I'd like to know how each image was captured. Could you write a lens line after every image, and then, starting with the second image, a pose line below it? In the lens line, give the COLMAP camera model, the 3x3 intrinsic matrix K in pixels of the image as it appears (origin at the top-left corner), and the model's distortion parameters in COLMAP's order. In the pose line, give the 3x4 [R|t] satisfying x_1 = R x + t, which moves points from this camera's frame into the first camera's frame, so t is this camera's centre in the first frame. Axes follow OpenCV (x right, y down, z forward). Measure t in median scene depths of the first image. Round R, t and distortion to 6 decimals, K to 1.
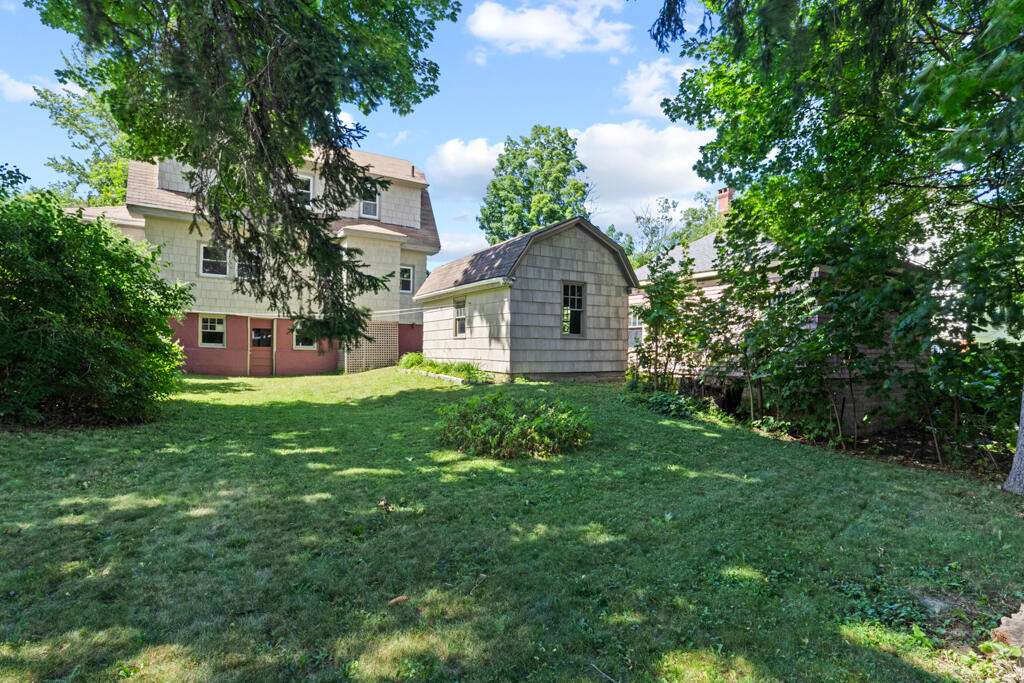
lens RADIAL K [[502.7, 0, 508.5], [0, 502.7, 336.7], [0, 0, 1]] dist [0.002630, 0.000473]
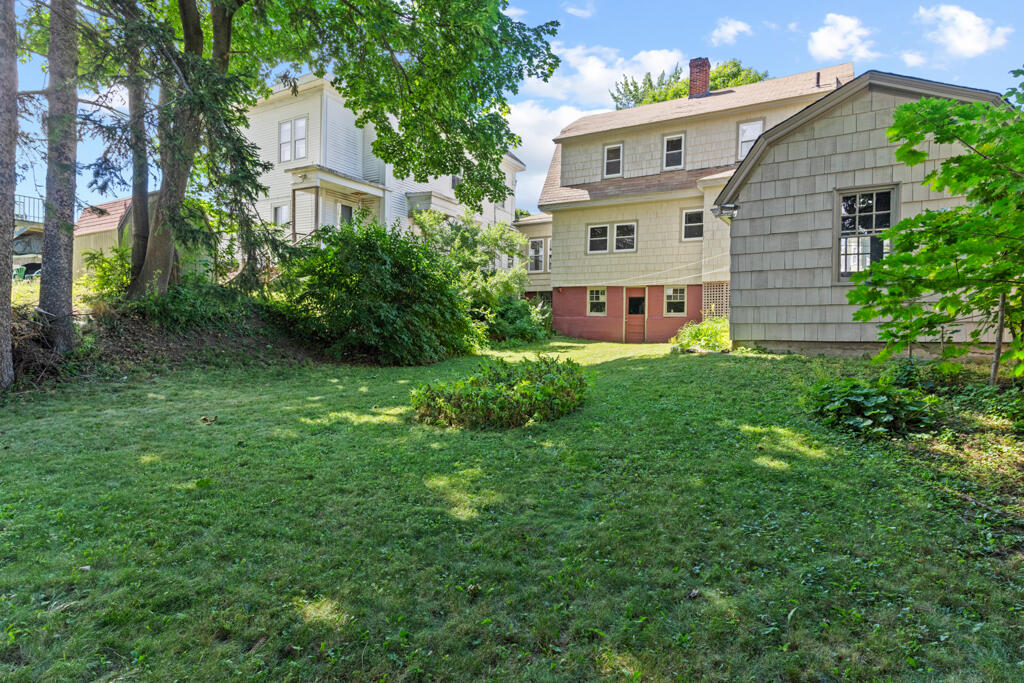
lens RADIAL K [[531.5, 0, 520.9], [0, 531.5, 315.0], [0, 0, 1]] dist [0.000678, -0.000079]
pose [[0.490219, -0.023894, -0.871272, 0.440405], [0.032506, 0.999430, -0.009119, 0.029713], [0.870993, -0.023851, 0.490716, 0.323236]]
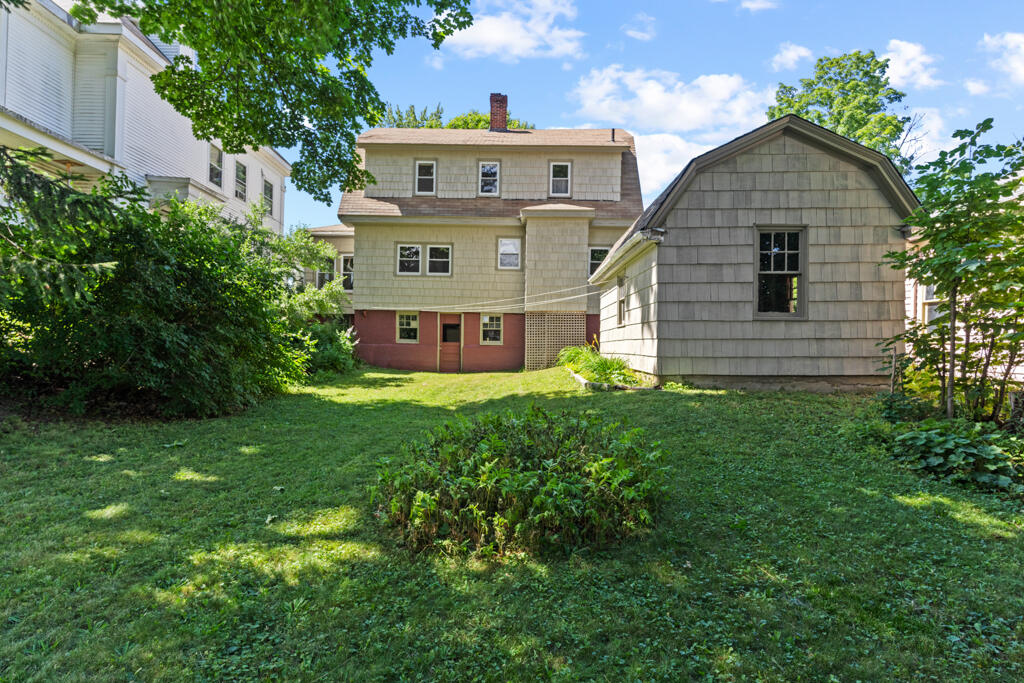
lens RADIAL K [[494.0, 0, 512.0], [0, 494.0, 341.5], [0, 0, 1]] dist [0.001179, 0.000879]
pose [[0.849195, -0.012081, -0.527942, 0.157839], [0.018360, 0.999809, 0.006654, 0.018353], [0.527760, -0.015344, 0.849255, 0.301976]]
